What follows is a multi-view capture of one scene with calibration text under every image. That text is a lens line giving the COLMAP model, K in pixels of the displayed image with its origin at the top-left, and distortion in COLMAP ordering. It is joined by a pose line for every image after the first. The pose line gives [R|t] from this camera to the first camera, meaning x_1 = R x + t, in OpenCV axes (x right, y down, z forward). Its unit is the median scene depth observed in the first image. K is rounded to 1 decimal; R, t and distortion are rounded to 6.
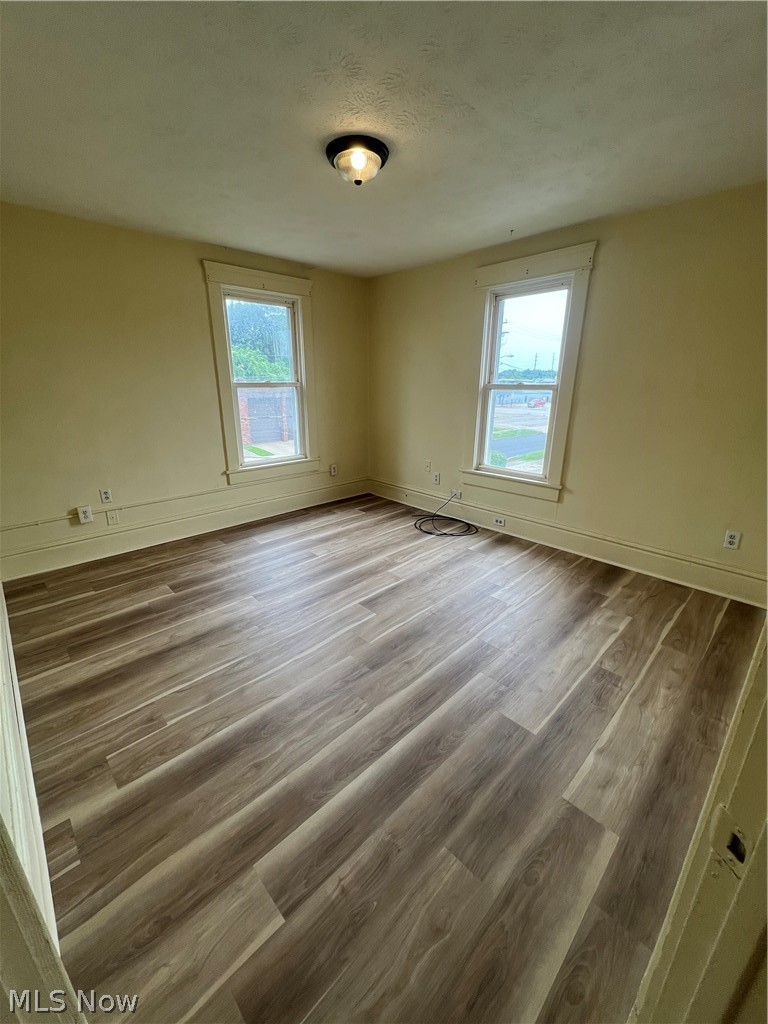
lens RADIAL K [[407.3, 0, 384.0], [0, 407.3, 512.0], [0, 0, 1]] dist [0.001585, 0.000163]
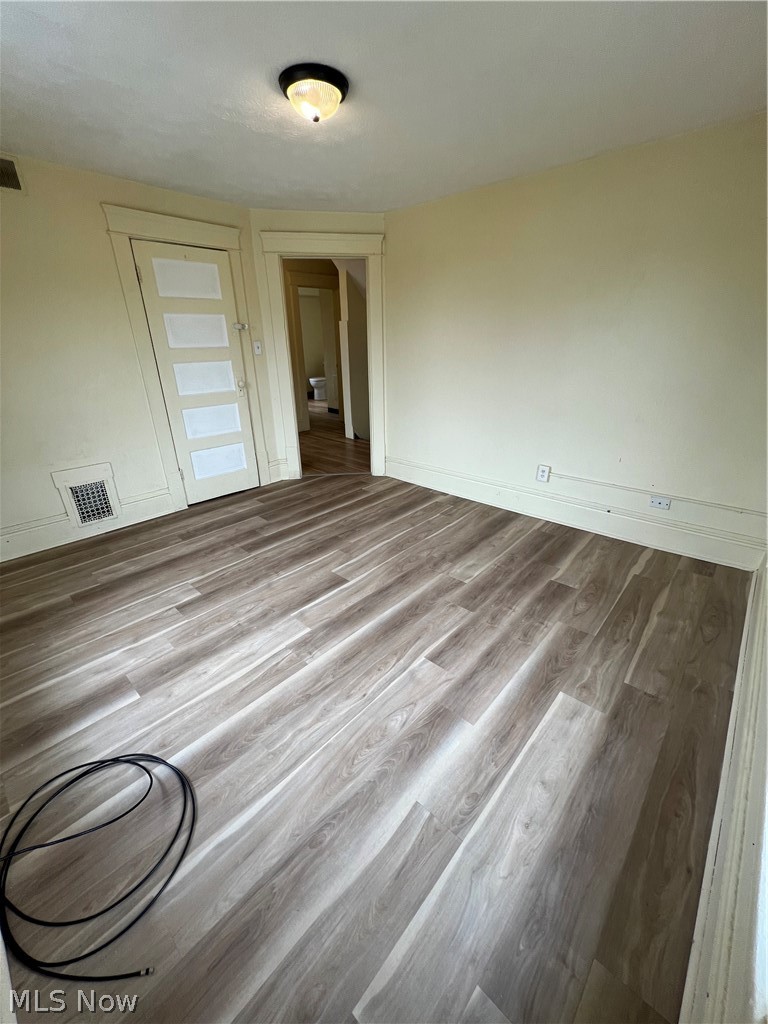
lens RADIAL K [[407.3, 0, 384.0], [0, 407.3, 512.0], [0, 0, 1]] dist [0.001585, 0.000163]
pose [[-0.997744, 0.037333, -0.055804, -0.098312], [-0.010019, 0.739051, 0.673575, -0.554554], [0.066389, 0.672614, -0.737009, 1.630085]]
